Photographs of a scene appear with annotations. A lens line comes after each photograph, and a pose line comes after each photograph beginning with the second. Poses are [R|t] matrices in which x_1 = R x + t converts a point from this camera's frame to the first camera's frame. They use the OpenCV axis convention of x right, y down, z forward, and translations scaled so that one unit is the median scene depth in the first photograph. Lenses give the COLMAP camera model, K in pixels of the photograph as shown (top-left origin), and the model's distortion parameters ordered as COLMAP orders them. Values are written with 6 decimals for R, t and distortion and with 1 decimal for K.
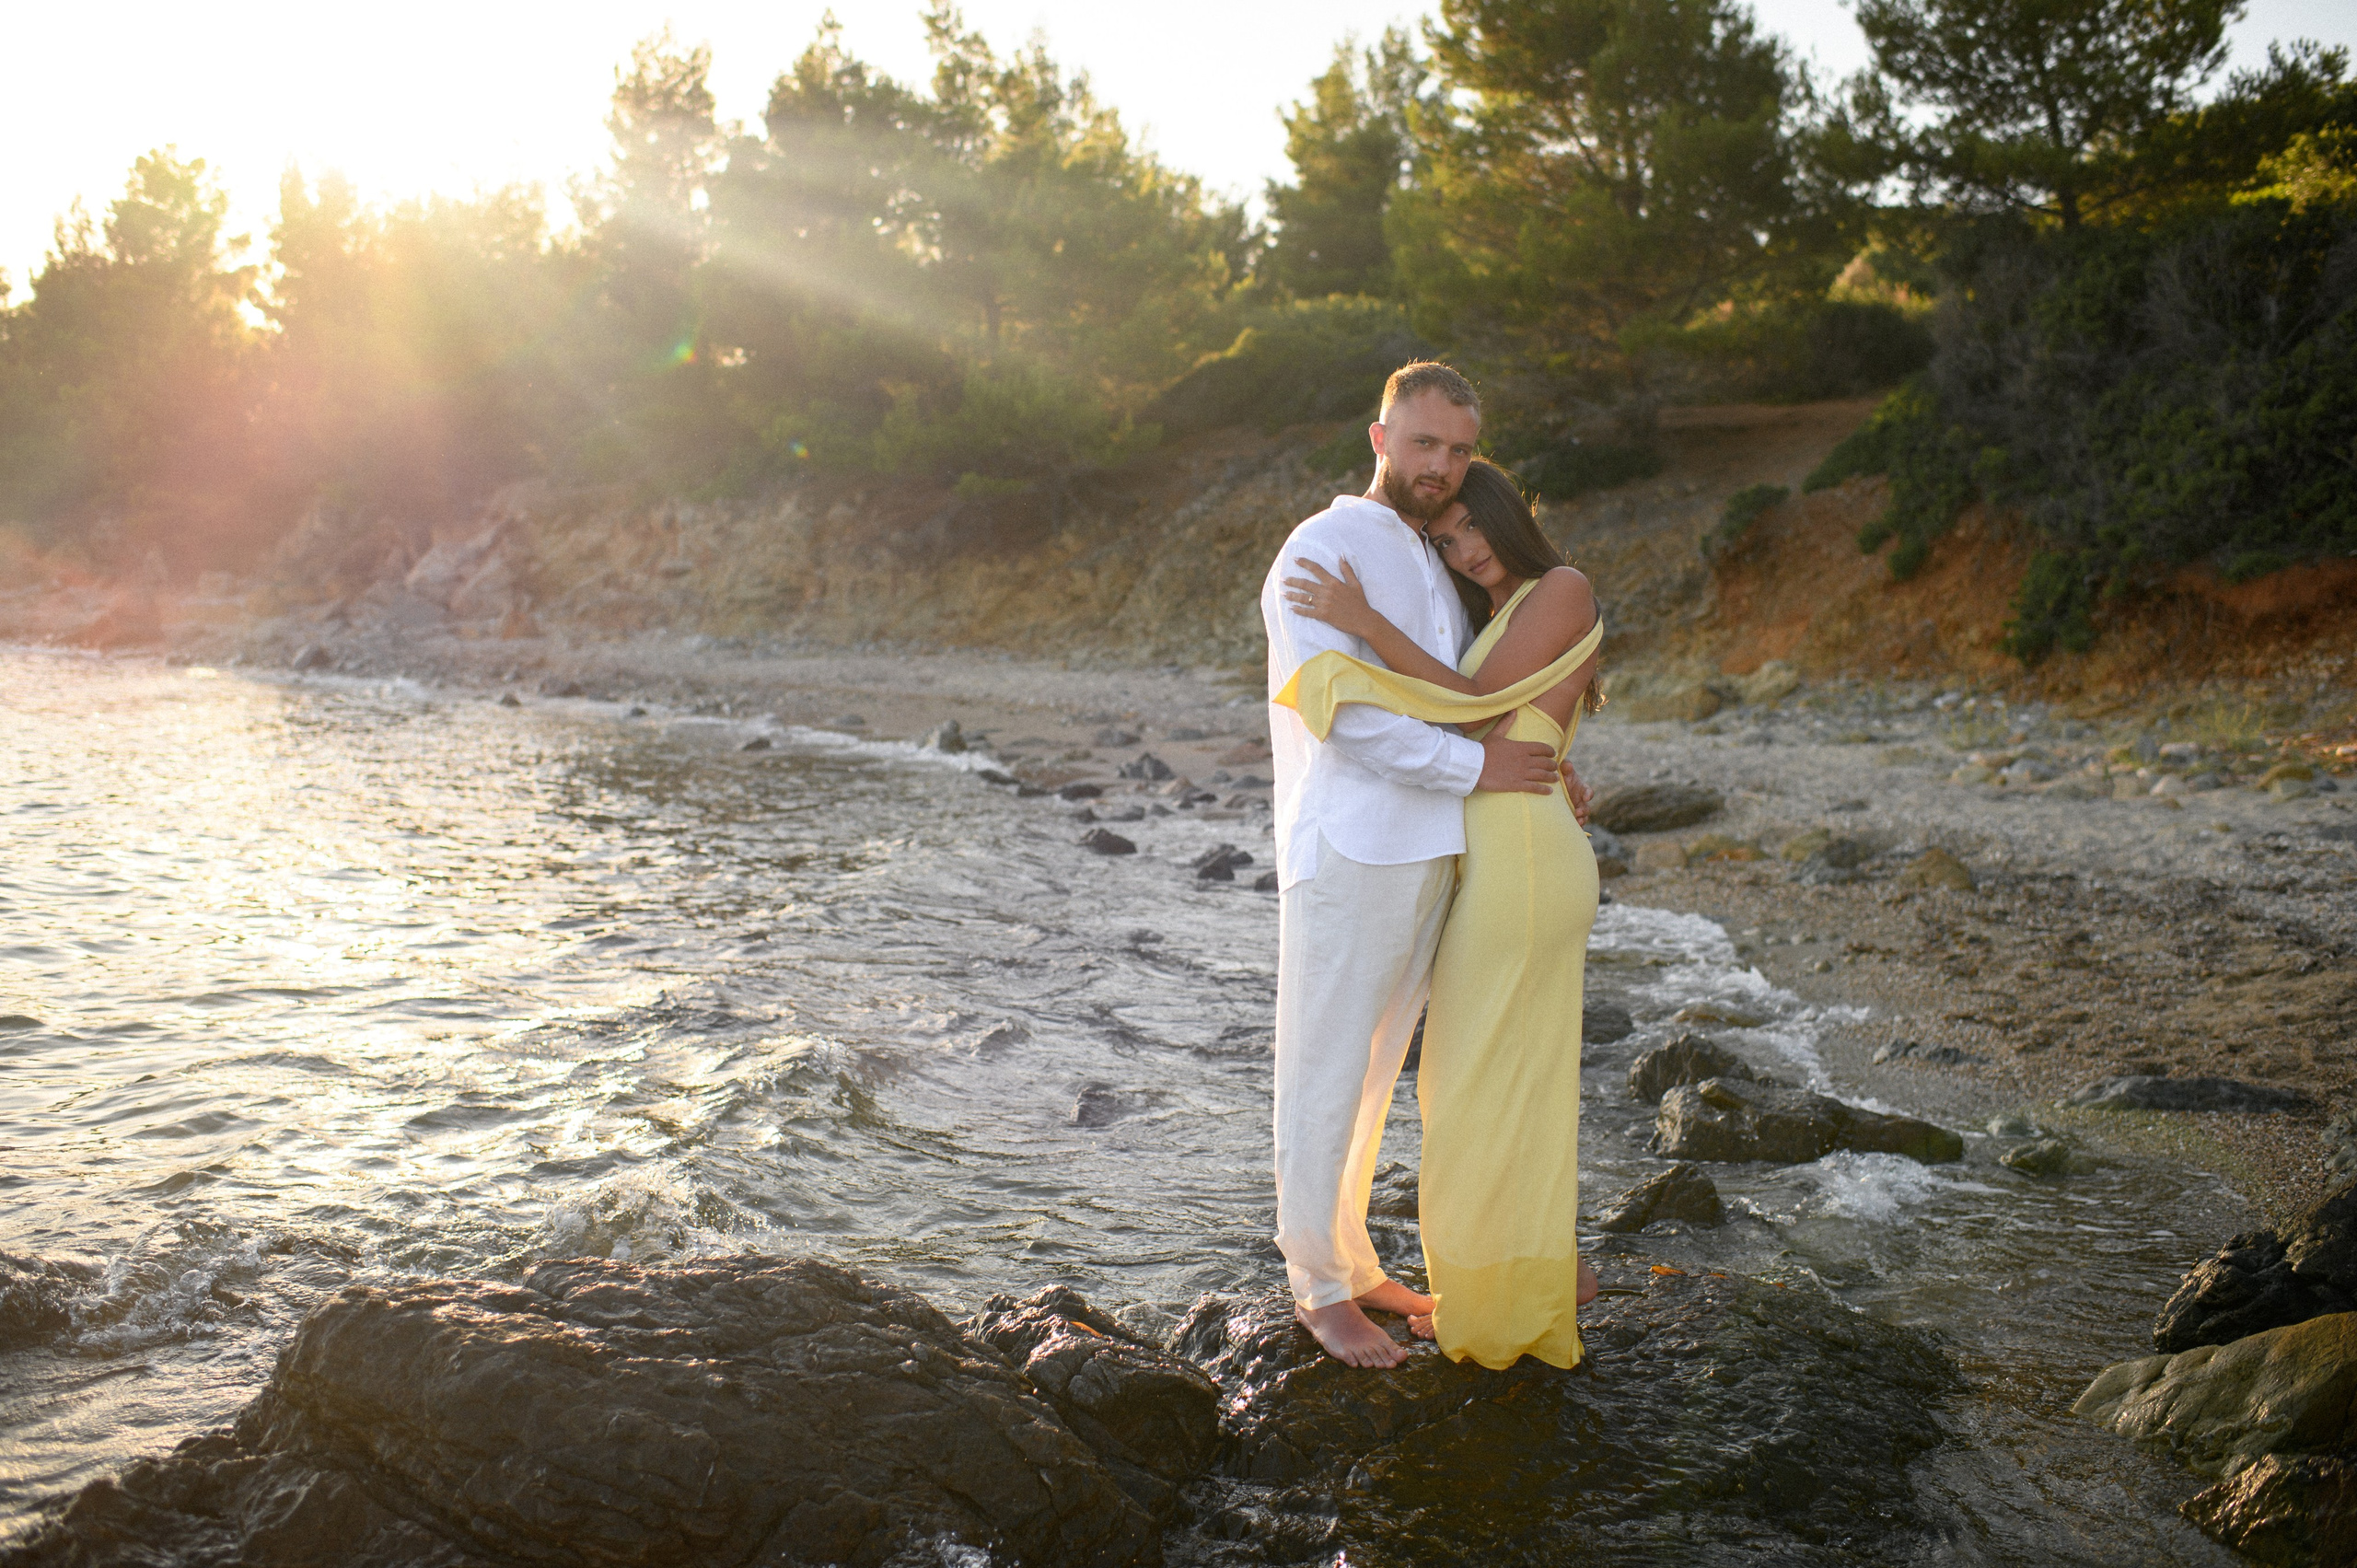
lens RADIAL K [[2342.9, 0, 1178.5], [0, 2342.9, 784.0], [0, 0, 1]] dist [-0.093864, 0.028753]
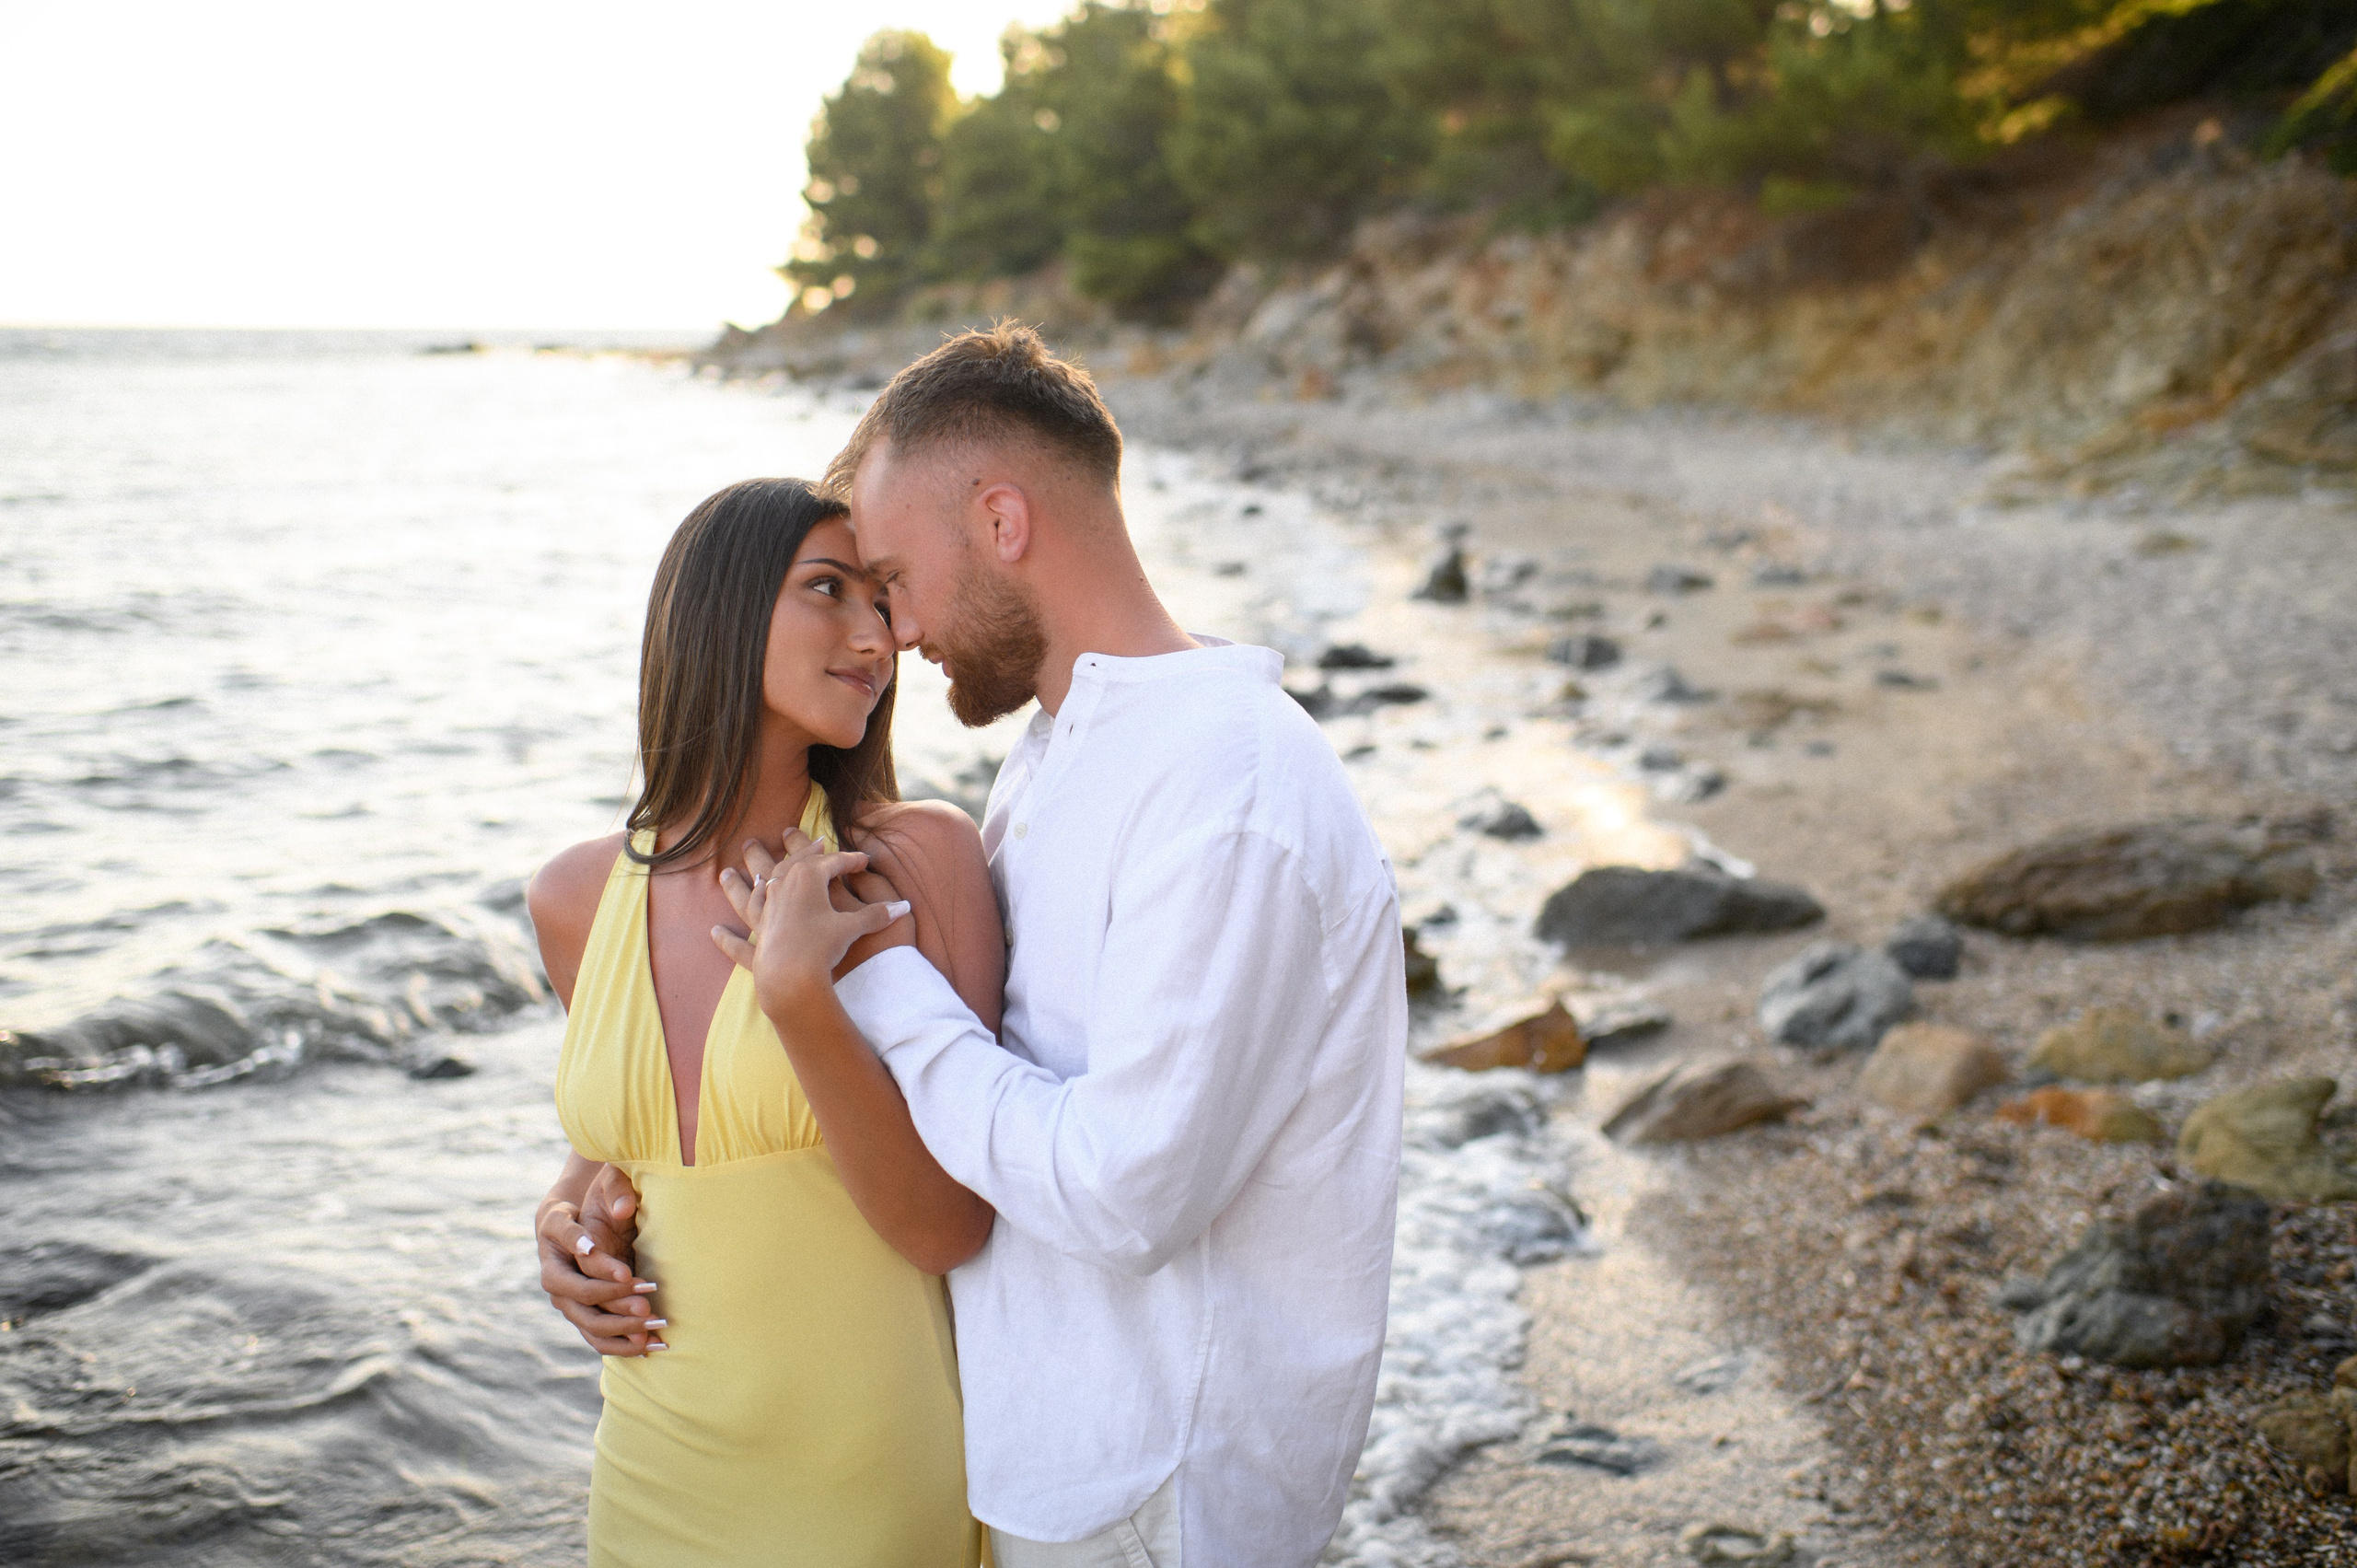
lens RADIAL K [[2342.9, 0, 1178.5], [0, 2342.9, 784.0], [0, 0, 1]] dist [-0.093864, 0.028753]
pose [[0.872990, 0.067518, -0.483042, 0.095915], [-0.013615, 0.993360, 0.114242, -0.020391], [0.487548, -0.093155, 0.868112, 0.212433]]
